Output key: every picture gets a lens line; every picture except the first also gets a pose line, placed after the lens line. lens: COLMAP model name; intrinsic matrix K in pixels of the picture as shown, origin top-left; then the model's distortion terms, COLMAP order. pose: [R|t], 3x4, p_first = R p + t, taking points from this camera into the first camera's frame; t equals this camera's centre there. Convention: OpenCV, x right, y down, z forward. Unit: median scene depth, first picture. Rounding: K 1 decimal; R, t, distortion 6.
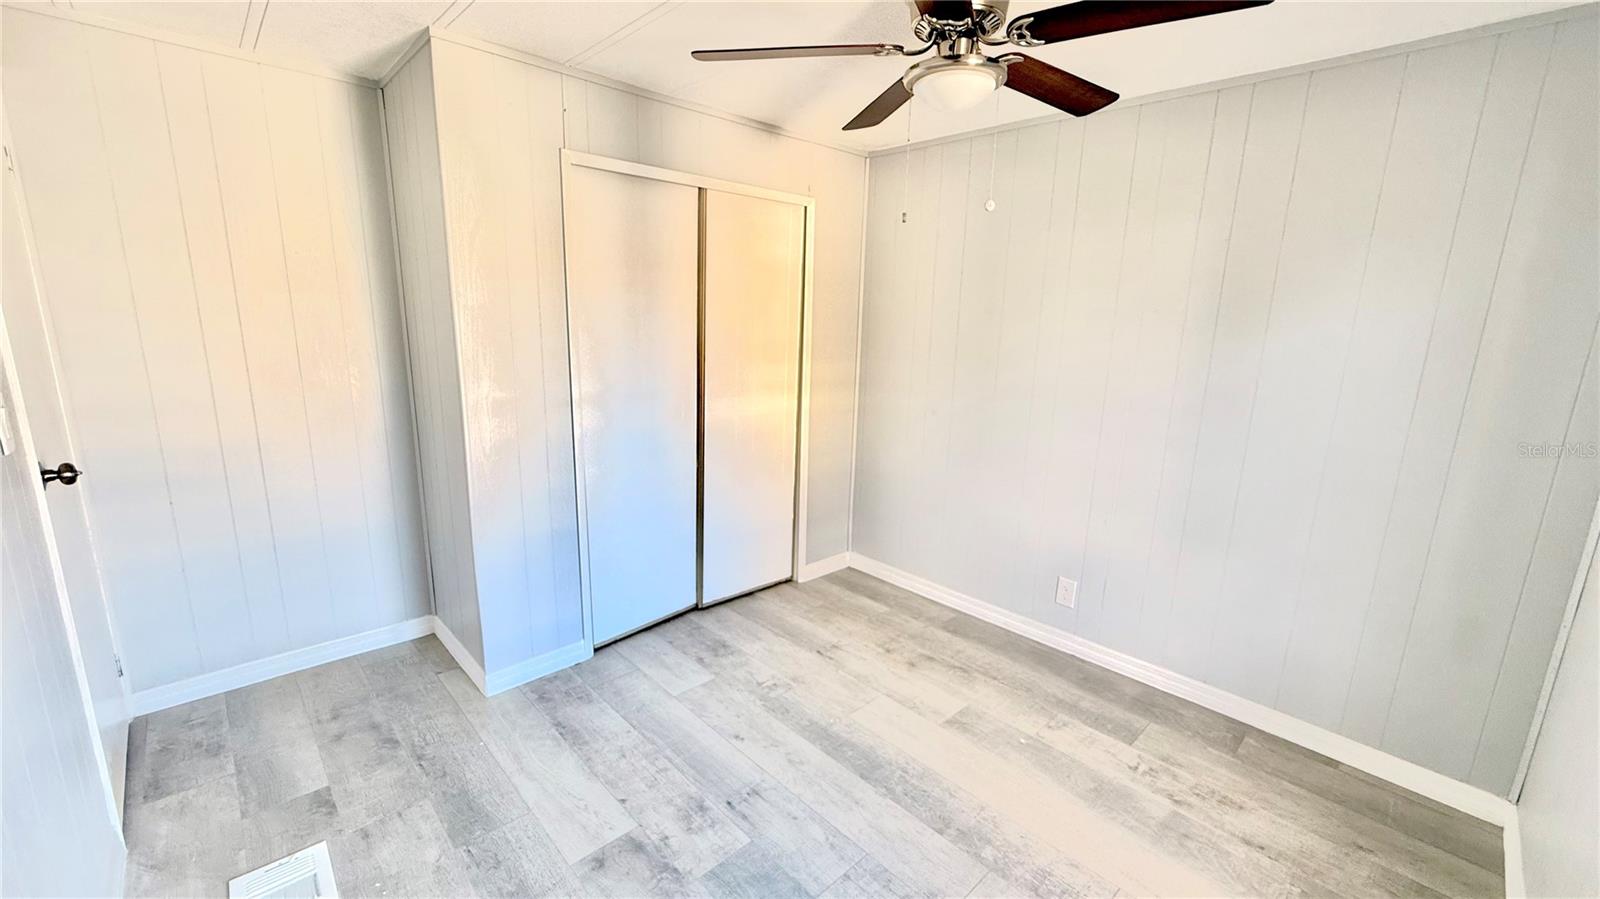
lens RADIAL K [[637.5, 0, 799.3], [0, 637.5, 454.1], [0, 0, 1]] dist [-0.000248, 0.000425]
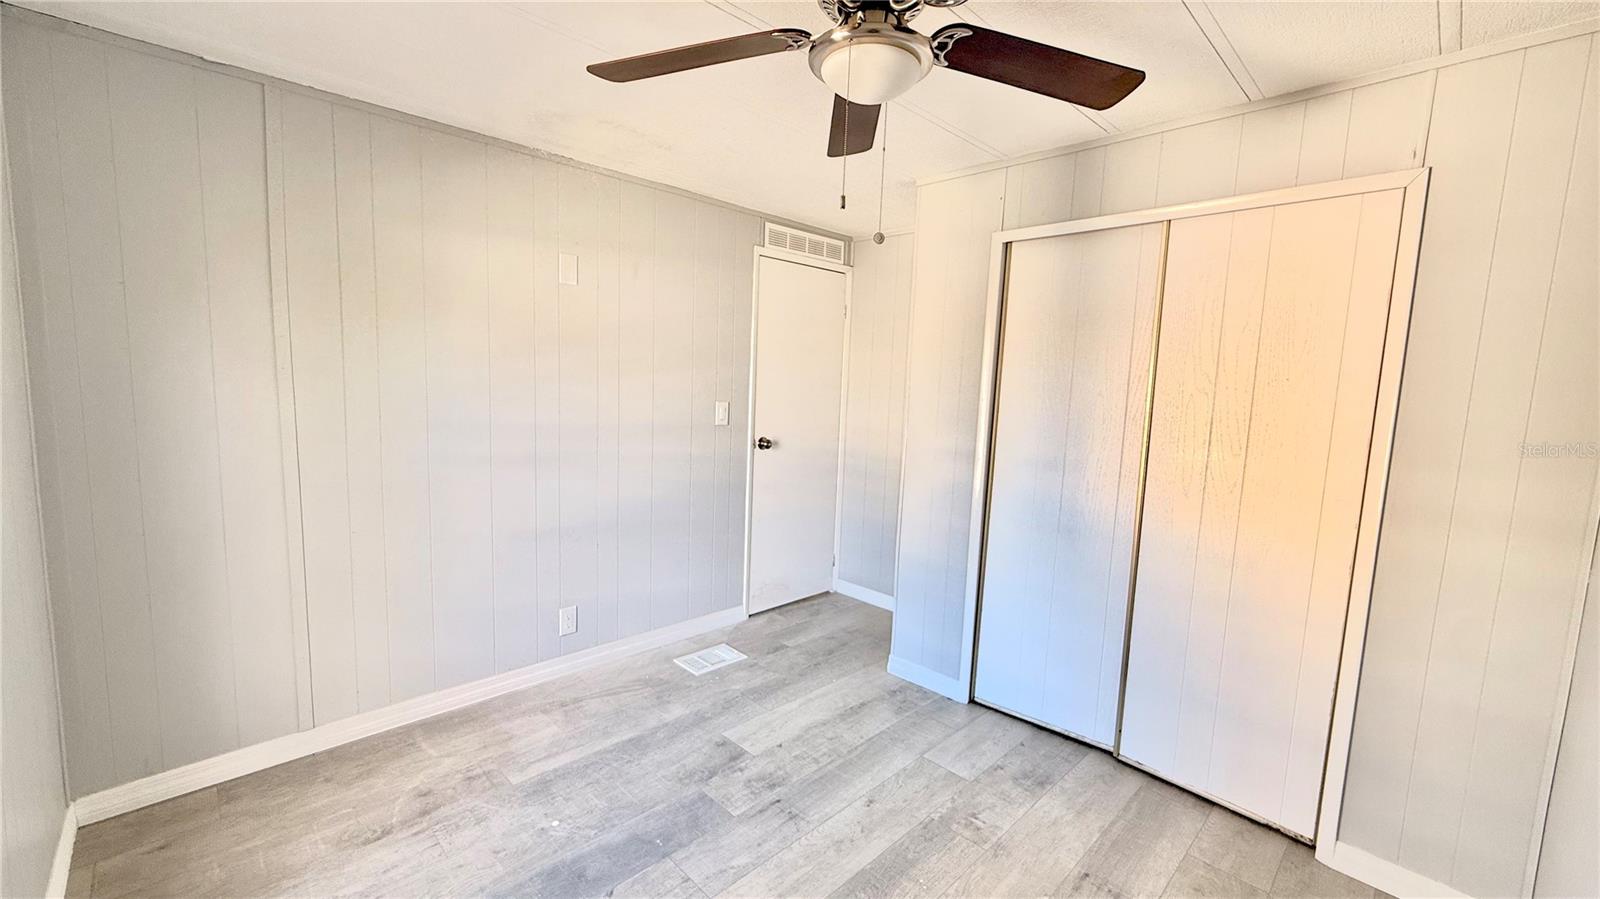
lens RADIAL K [[637.5, 0, 799.4], [0, 637.5, 448.7], [0, 0, 1]] dist [-0.000248, 0.000425]
pose [[0.014155, 0.079930, -0.996700, 0.813303], [-0.248531, 0.965799, 0.073922, -0.108334], [0.968521, 0.246664, 0.033536, 0.744168]]
